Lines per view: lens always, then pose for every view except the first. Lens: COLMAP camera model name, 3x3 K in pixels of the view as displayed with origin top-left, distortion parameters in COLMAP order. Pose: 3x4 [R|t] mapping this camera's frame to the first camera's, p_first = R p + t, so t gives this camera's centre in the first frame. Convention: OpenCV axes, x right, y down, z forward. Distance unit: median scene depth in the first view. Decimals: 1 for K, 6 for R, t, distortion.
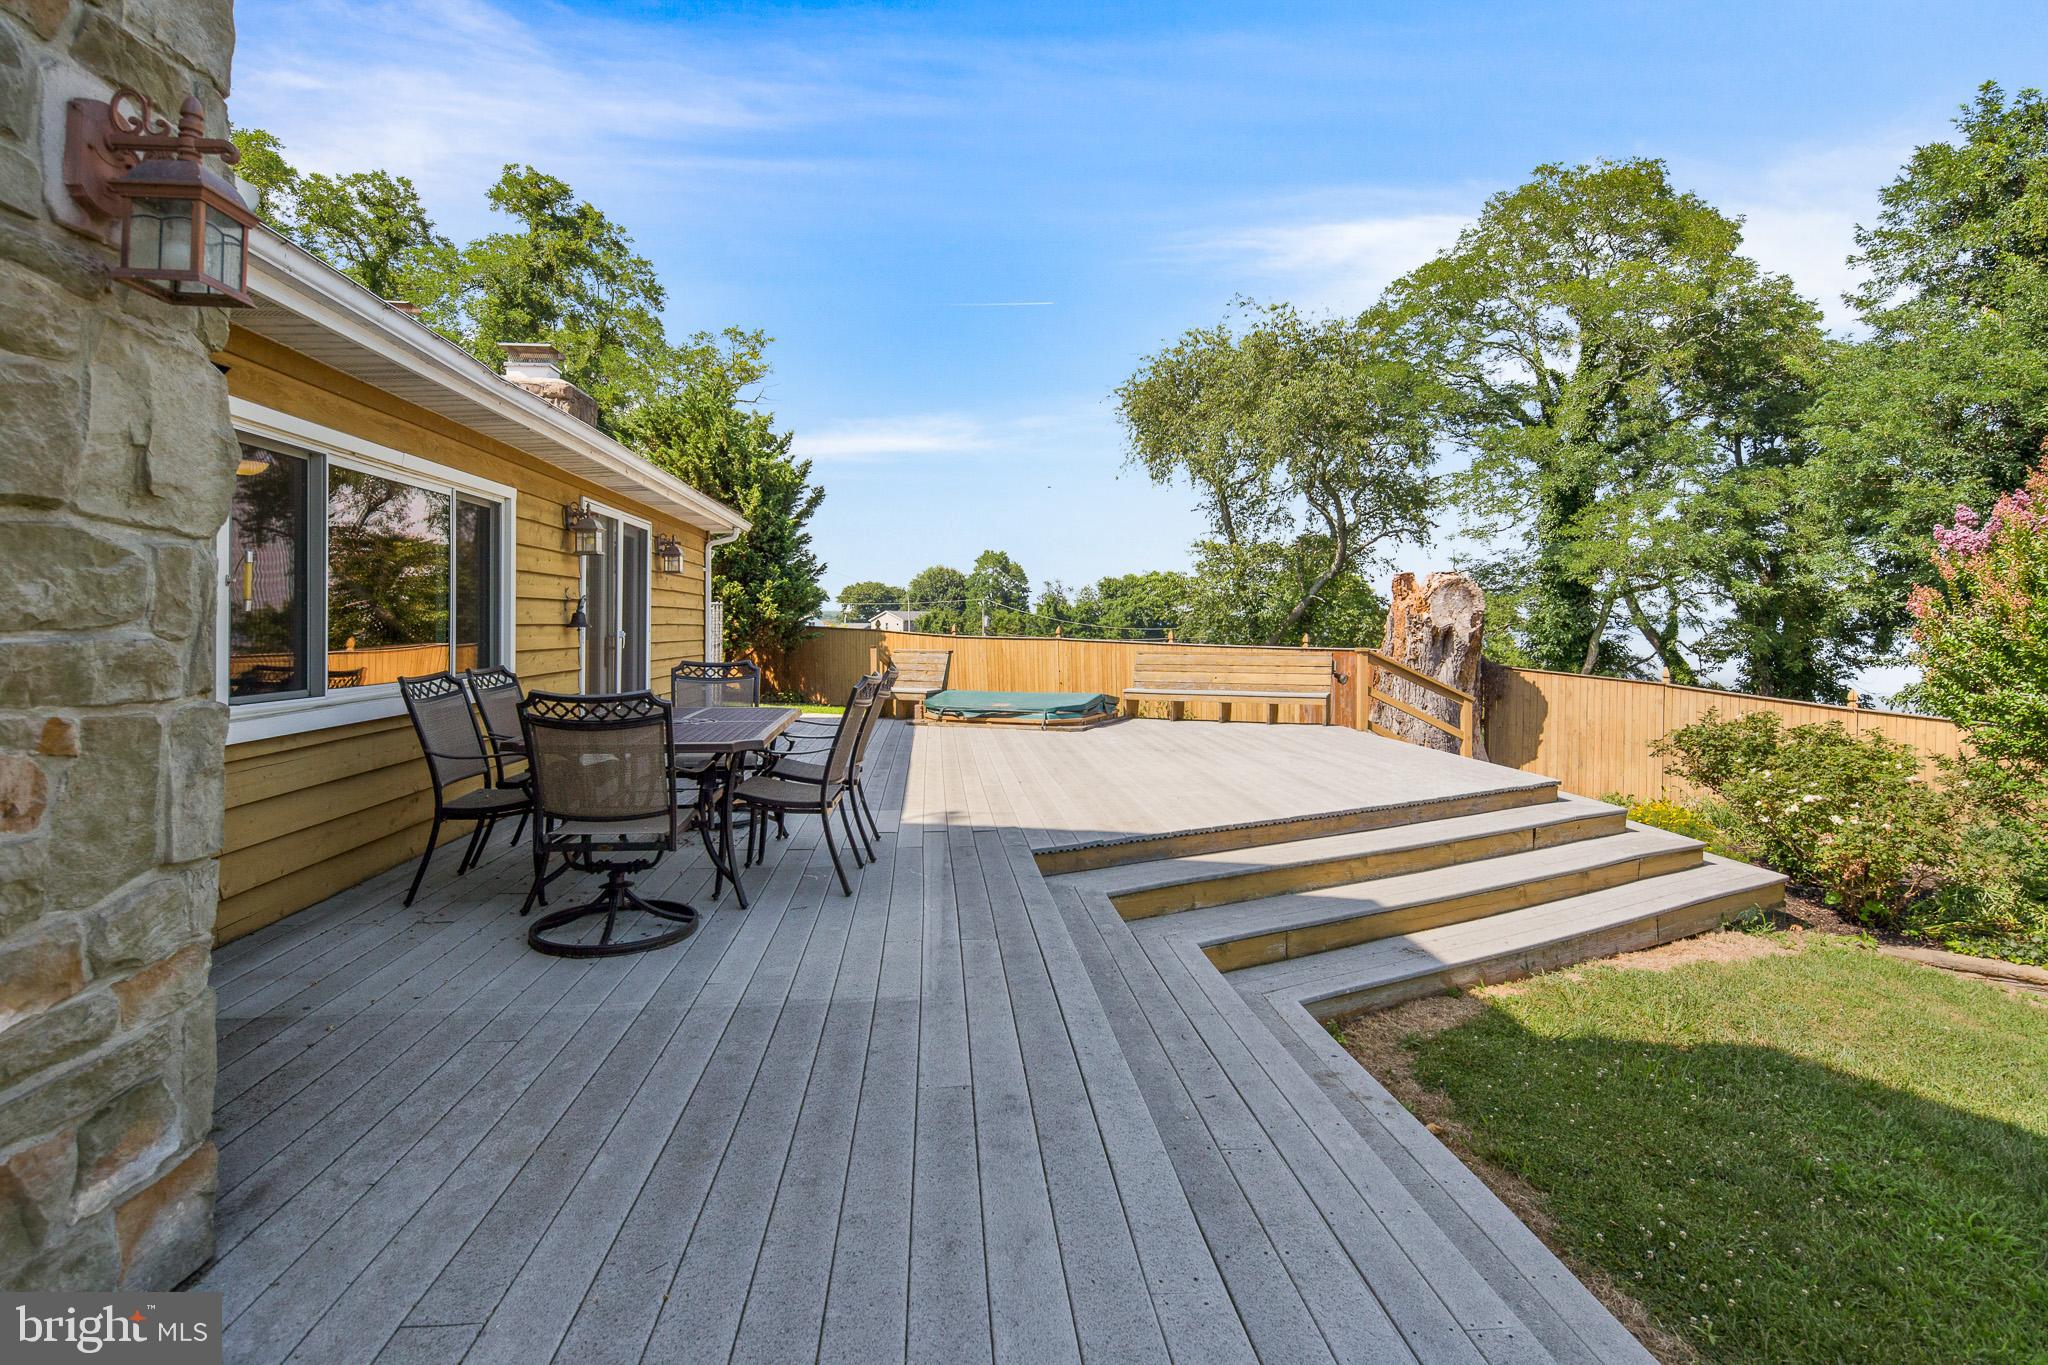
lens RADIAL K [[965.9, 0, 1020.4], [0, 965.9, 568.8], [0, 0, 1]] dist [-0.001129, -0.000218]
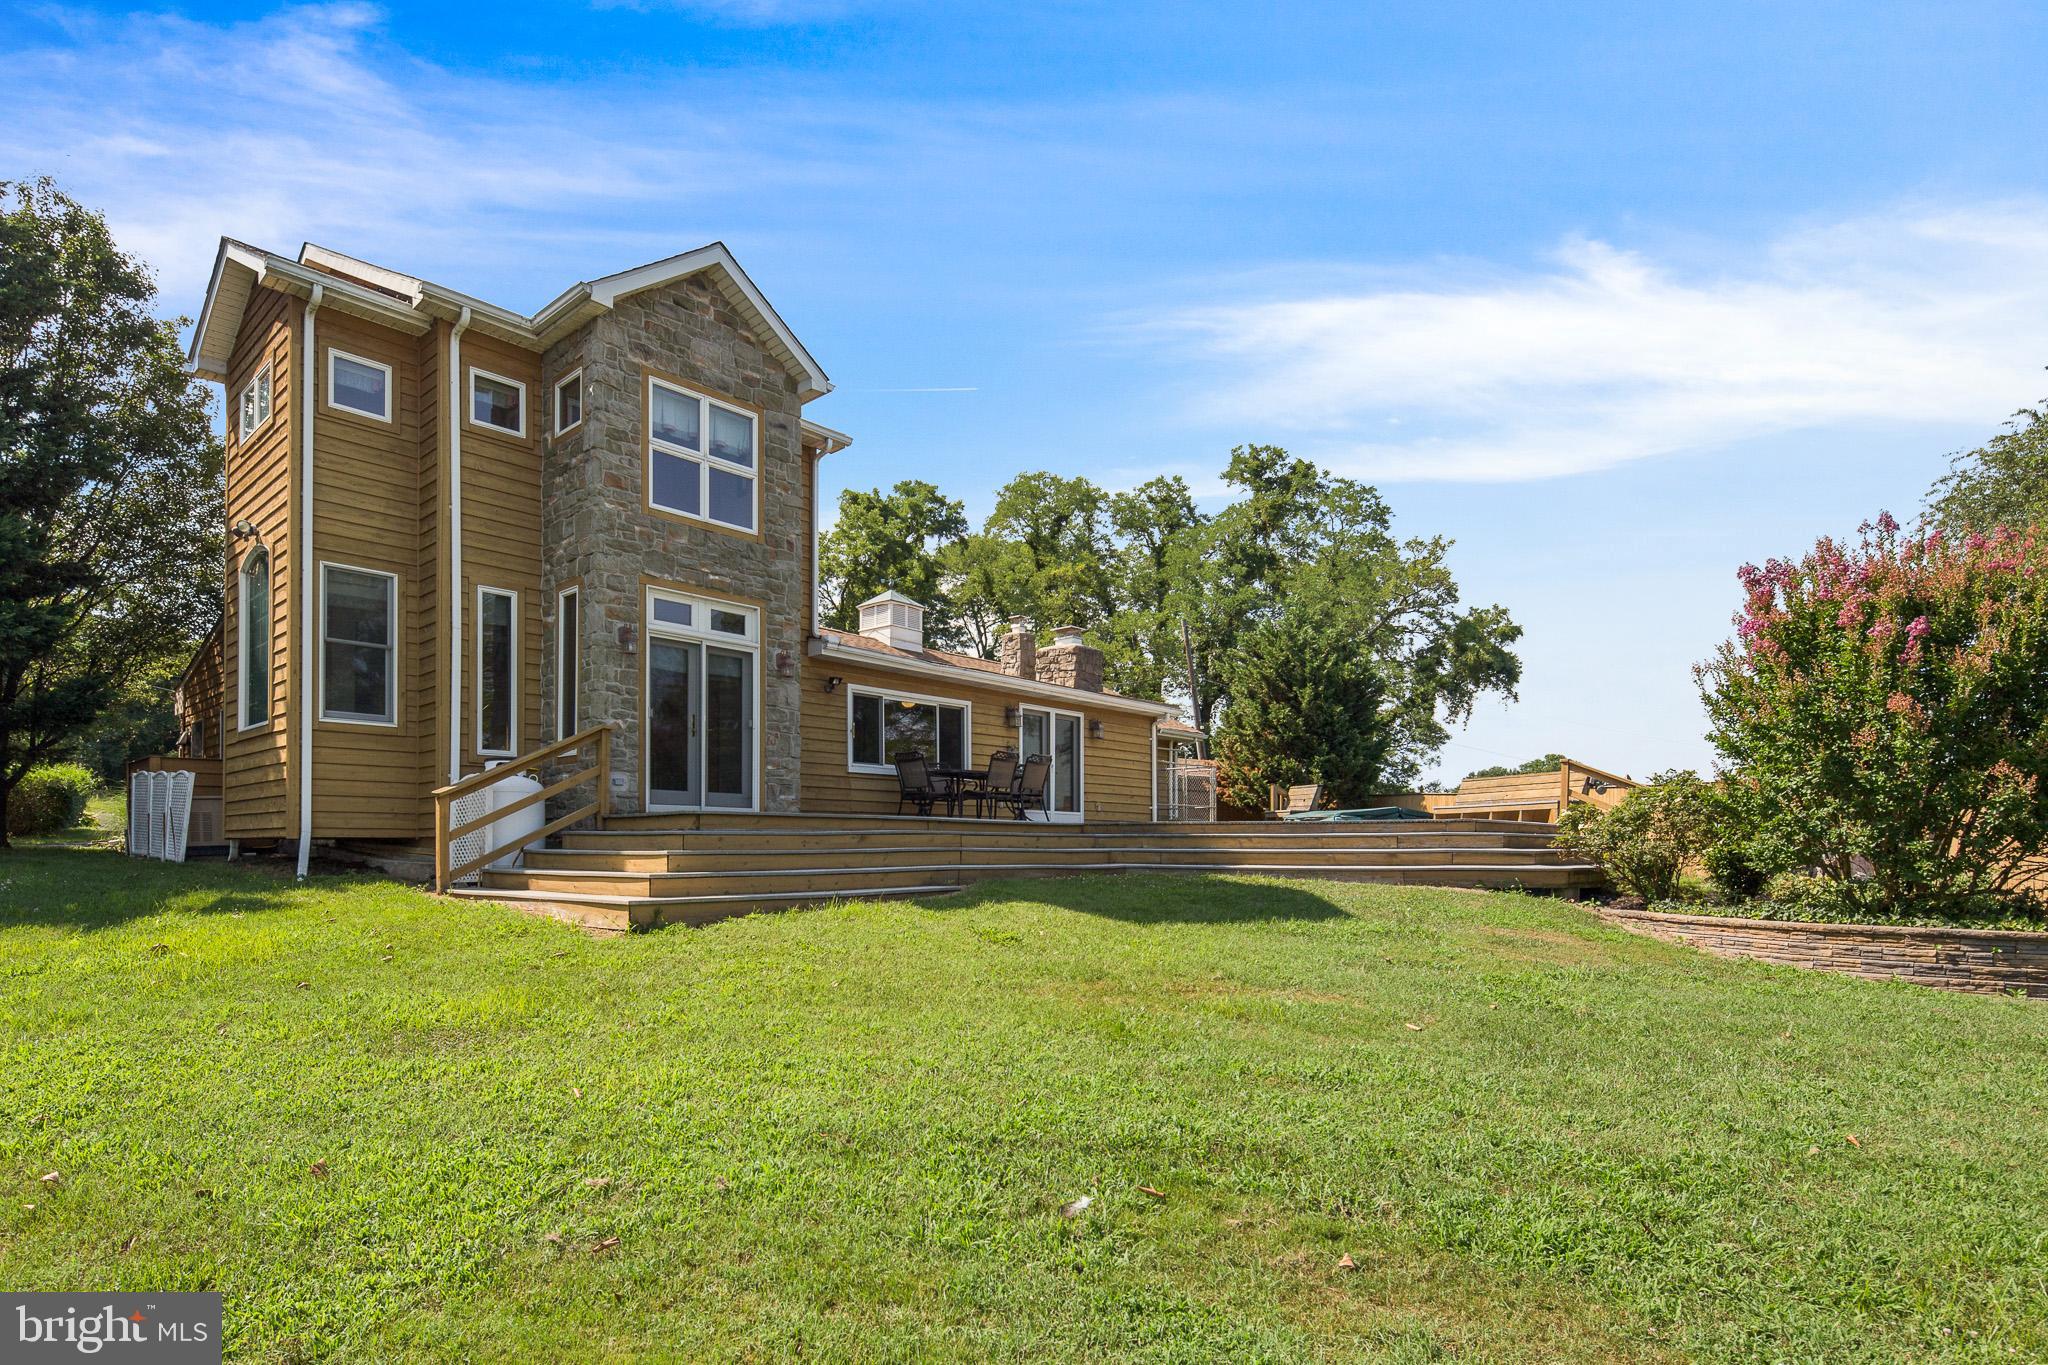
lens RADIAL K [[1030.0, 0, 1024.0], [0, 1030.0, 682.5], [0, 0, 1]] dist [0.000781, 0.000179]
pose [[0.695589, -0.118943, -0.708525, 0.177282], [0.047935, 0.991686, -0.119419, 0.023398], [0.716839, 0.049103, 0.695508, -0.094823]]
